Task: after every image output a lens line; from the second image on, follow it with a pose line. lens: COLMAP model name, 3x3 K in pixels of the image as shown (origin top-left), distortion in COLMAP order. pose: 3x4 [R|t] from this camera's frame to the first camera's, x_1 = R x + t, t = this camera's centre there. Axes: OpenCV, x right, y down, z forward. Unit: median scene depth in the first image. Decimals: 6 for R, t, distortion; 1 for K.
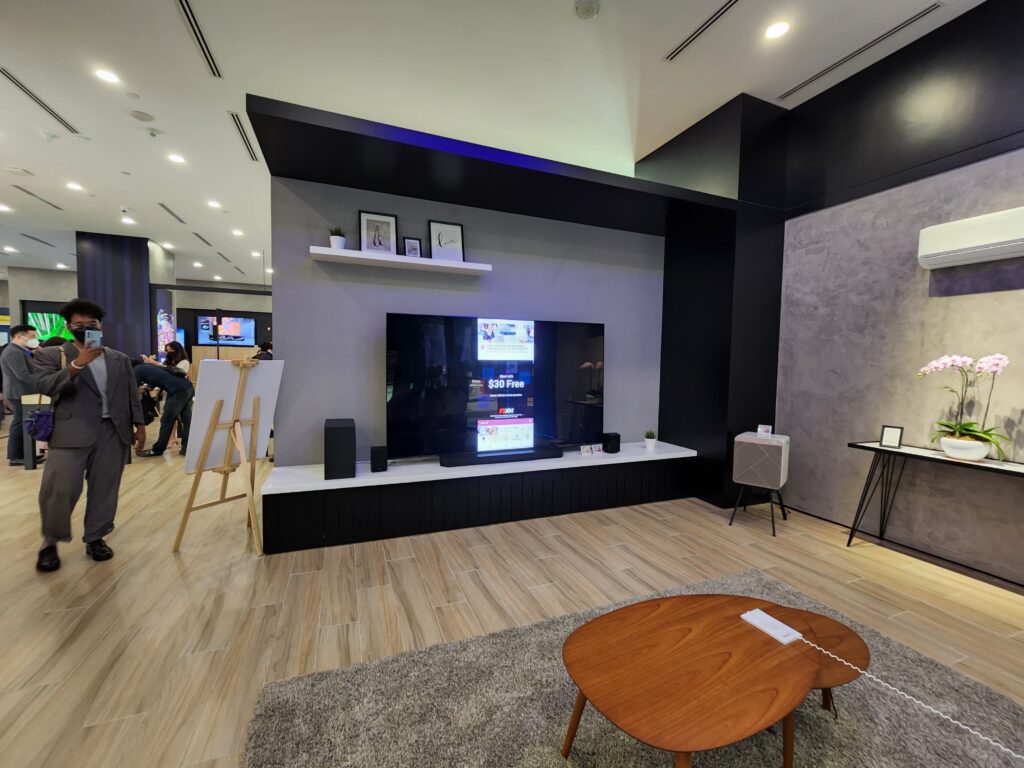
lens RADIAL K [[422.1, 0, 511.6], [0, 422.1, 382.8], [0, 0, 1]] dist [-0.003636, -0.000055]
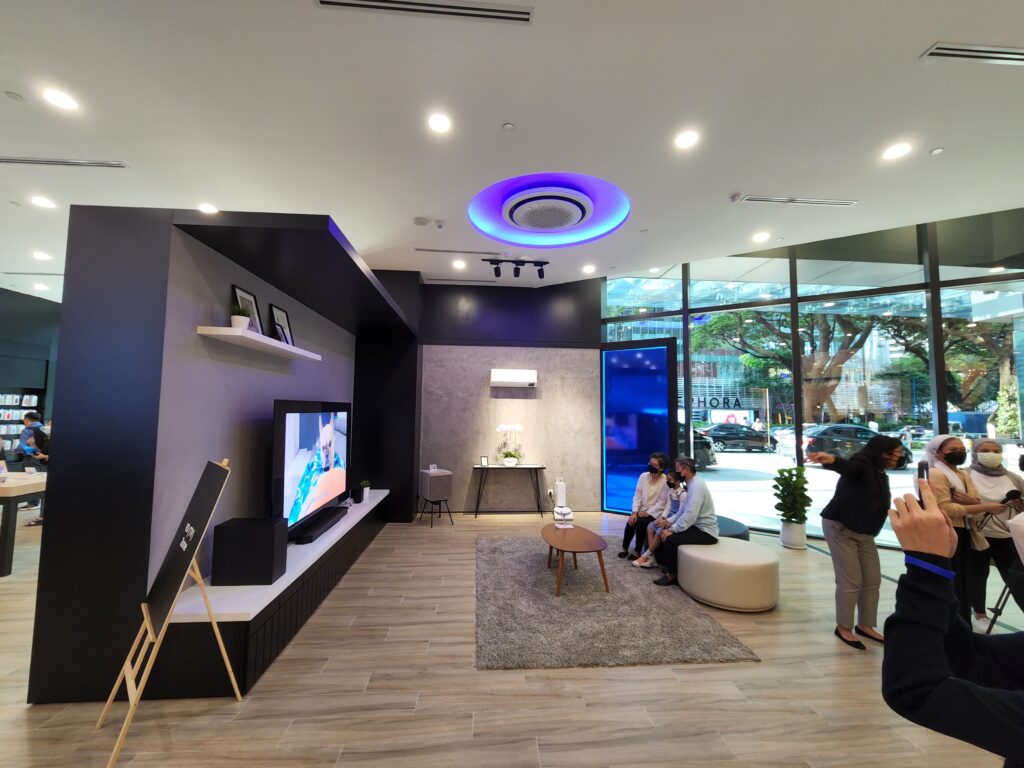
lens RADIAL K [[422.1, 0, 509.7], [0, 422.1, 383.5], [0, 0, 1]] dist [-0.003636, -0.000055]
pose [[0.305511, 0.050384, 0.950855, -1.077380], [0.042884, 0.996858, -0.066600, -0.114772], [-0.951222, 0.061124, 0.302391, 0.178362]]
